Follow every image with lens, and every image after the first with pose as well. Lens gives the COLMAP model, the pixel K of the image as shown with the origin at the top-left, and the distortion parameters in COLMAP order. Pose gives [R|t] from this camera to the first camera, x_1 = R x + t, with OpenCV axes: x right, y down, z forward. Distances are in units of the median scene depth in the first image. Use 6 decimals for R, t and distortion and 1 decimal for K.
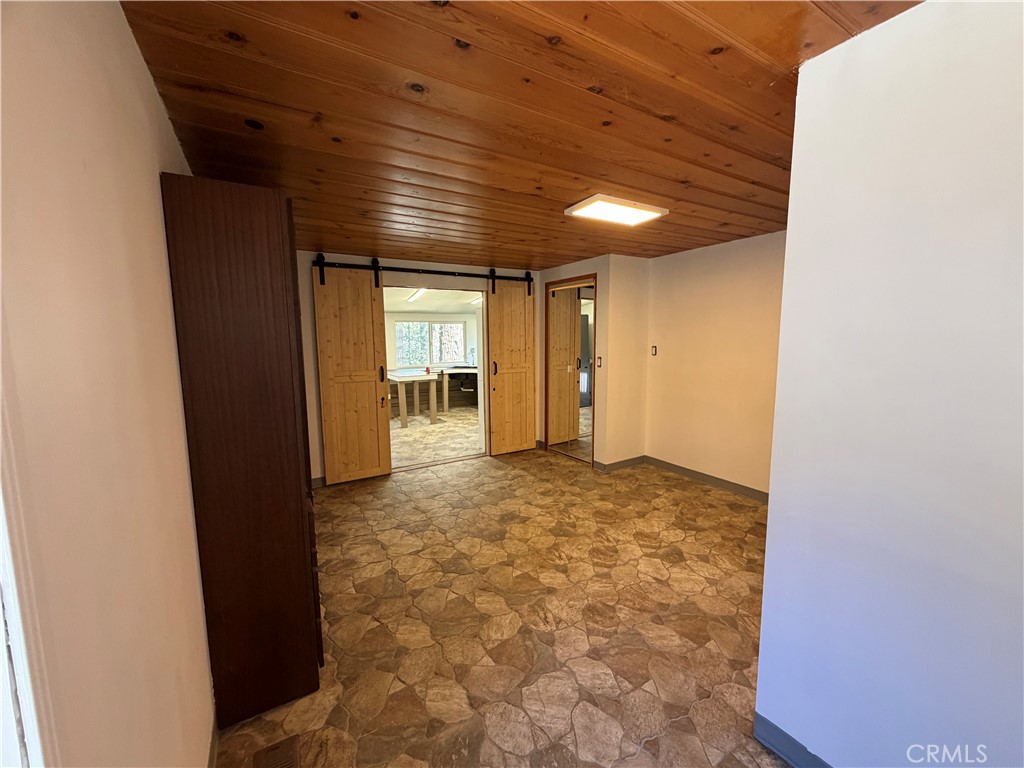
lens RADIAL K [[407.7, 0, 511.6], [0, 407.7, 385.8], [0, 0, 1]] dist [0.001002, -0.000141]
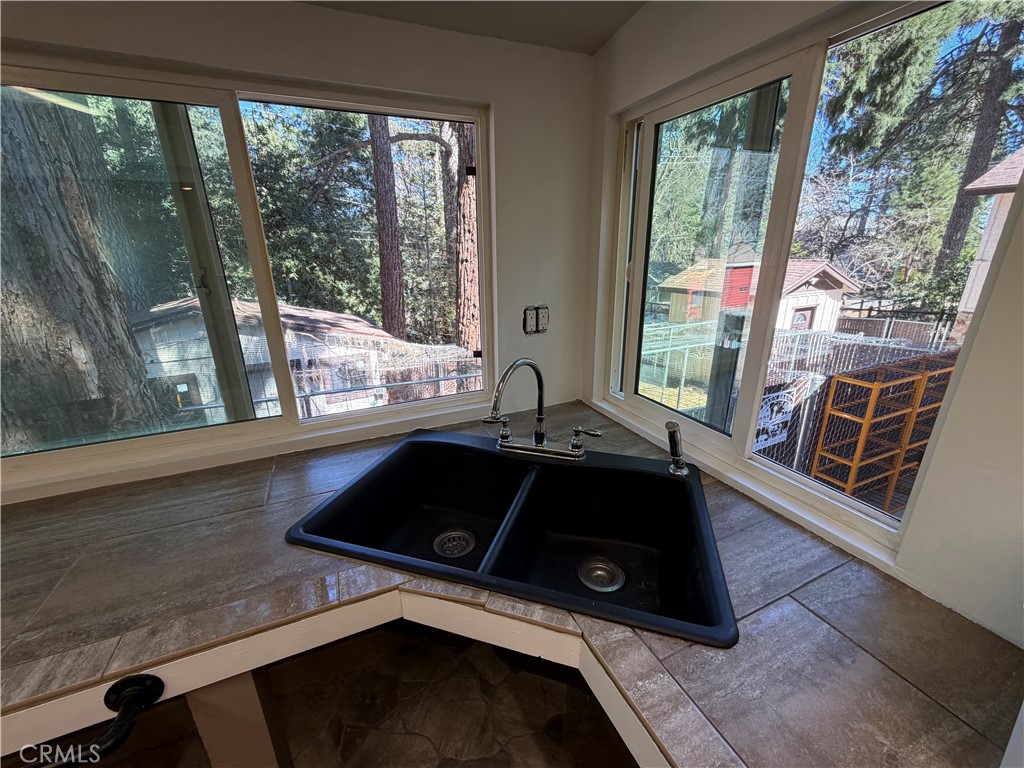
lens RADIAL K [[407.7, 0, 512.3], [0, 407.7, 385.3], [0, 0, 1]] dist [0.001002, -0.000141]
pose [[0.992316, 0.036543, -0.118210, -0.266555], [-0.011954, 0.979236, 0.202373, -0.297344], [0.123151, -0.199405, 0.972148, 2.666002]]
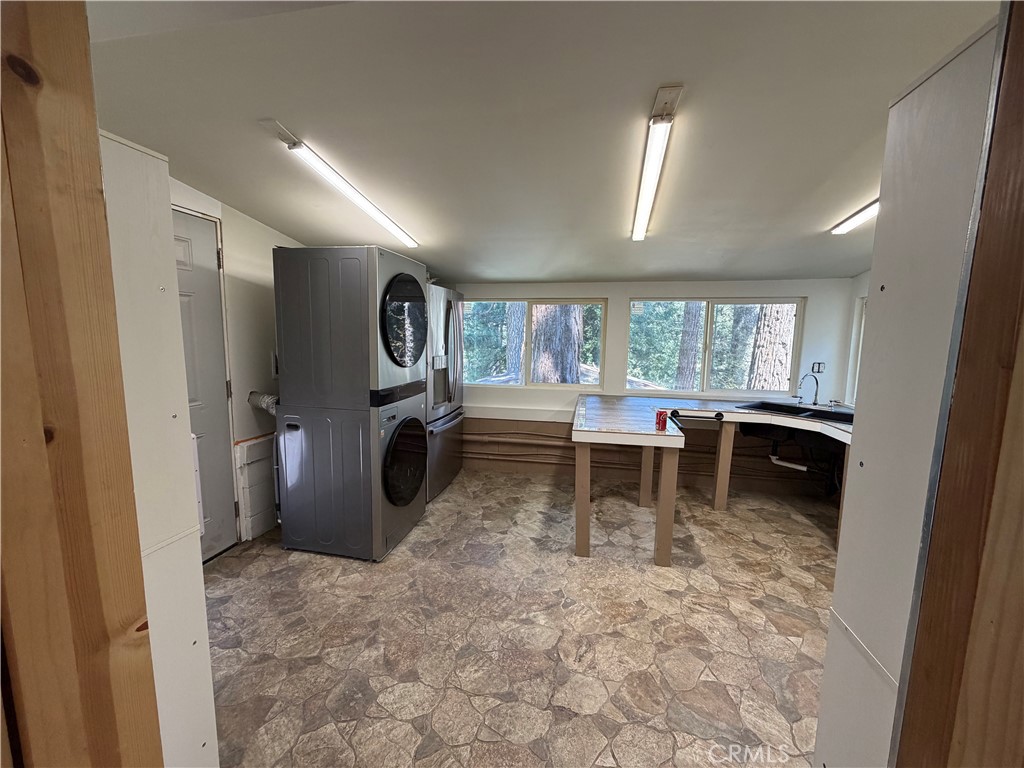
lens RADIAL K [[407.7, 0, 512.8], [0, 407.7, 385.2], [0, 0, 1]] dist [0.001002, -0.000141]
pose [[0.741117, 0.104882, -0.663133, -0.152666], [-0.101987, 0.993847, 0.043208, -0.175254], [0.663584, 0.035609, 0.747254, 1.546112]]
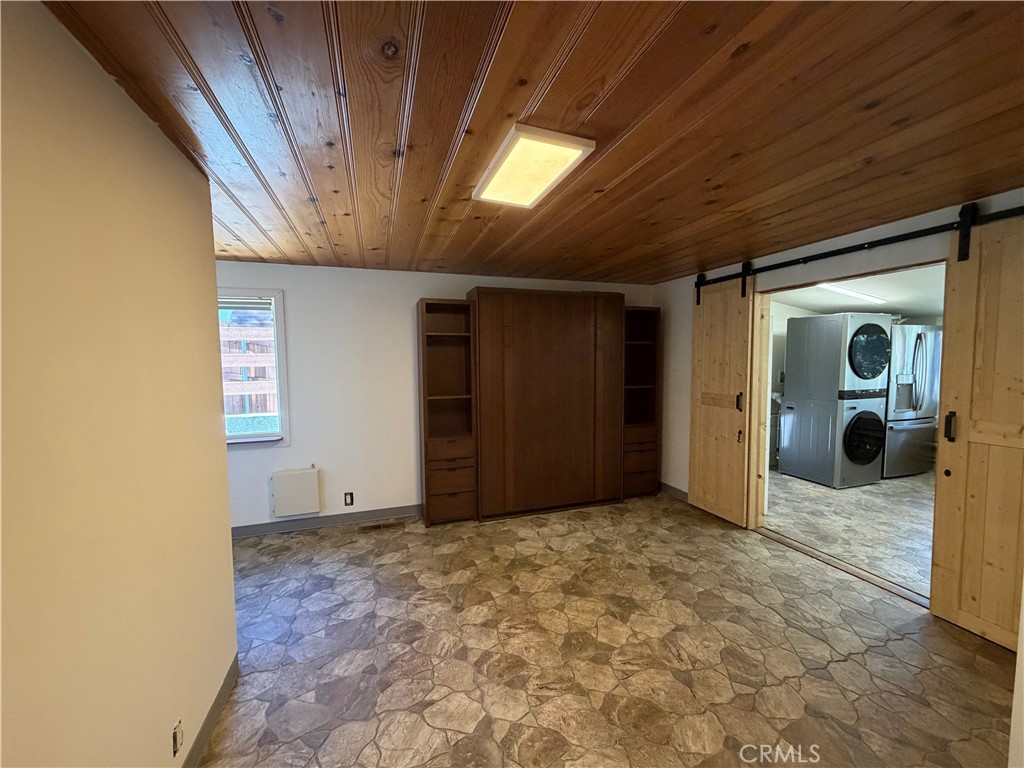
lens RADIAL K [[407.7, 0, 511.3], [0, 407.7, 385.4], [0, 0, 1]] dist [0.001002, -0.000141]
pose [[-0.213603, 0.077382, -0.973851, 0.864071], [-0.103870, 0.989408, 0.101401, -0.144765], [0.971383, 0.122813, -0.203303, 1.075152]]
